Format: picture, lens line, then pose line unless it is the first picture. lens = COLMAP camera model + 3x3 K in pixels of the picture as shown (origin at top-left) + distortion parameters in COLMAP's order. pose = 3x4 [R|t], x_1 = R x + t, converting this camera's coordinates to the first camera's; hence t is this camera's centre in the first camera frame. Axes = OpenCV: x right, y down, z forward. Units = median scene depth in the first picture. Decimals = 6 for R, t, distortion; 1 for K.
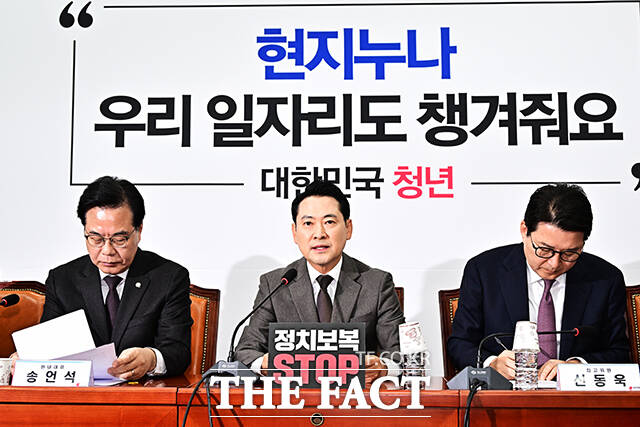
lens RADIAL K [[939.5, 0, 306.6], [0, 939.5, 195.5], [0, 0, 1]] dist [0.032132, 0.000000]
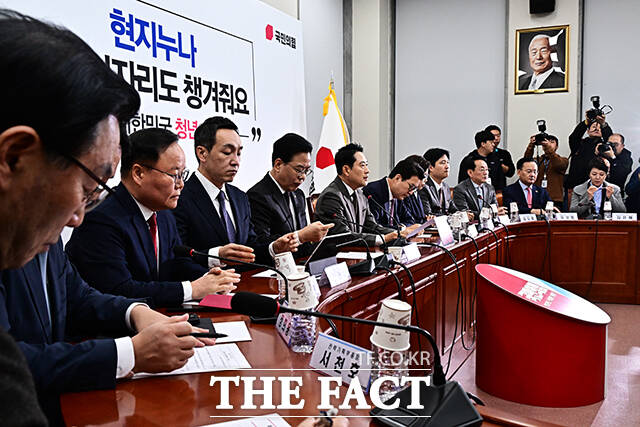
lens RADIAL K [[634.6, 0, 317.6], [0, 634.6, 214.6], [0, 0, 1]] dist [-0.002998, 0.000000]
pose [[0.380522, -0.057099, 0.923008, -0.818835], [-0.085253, 0.991676, 0.096493, 0.007453], [-0.920834, -0.115407, 0.372486, 0.348111]]
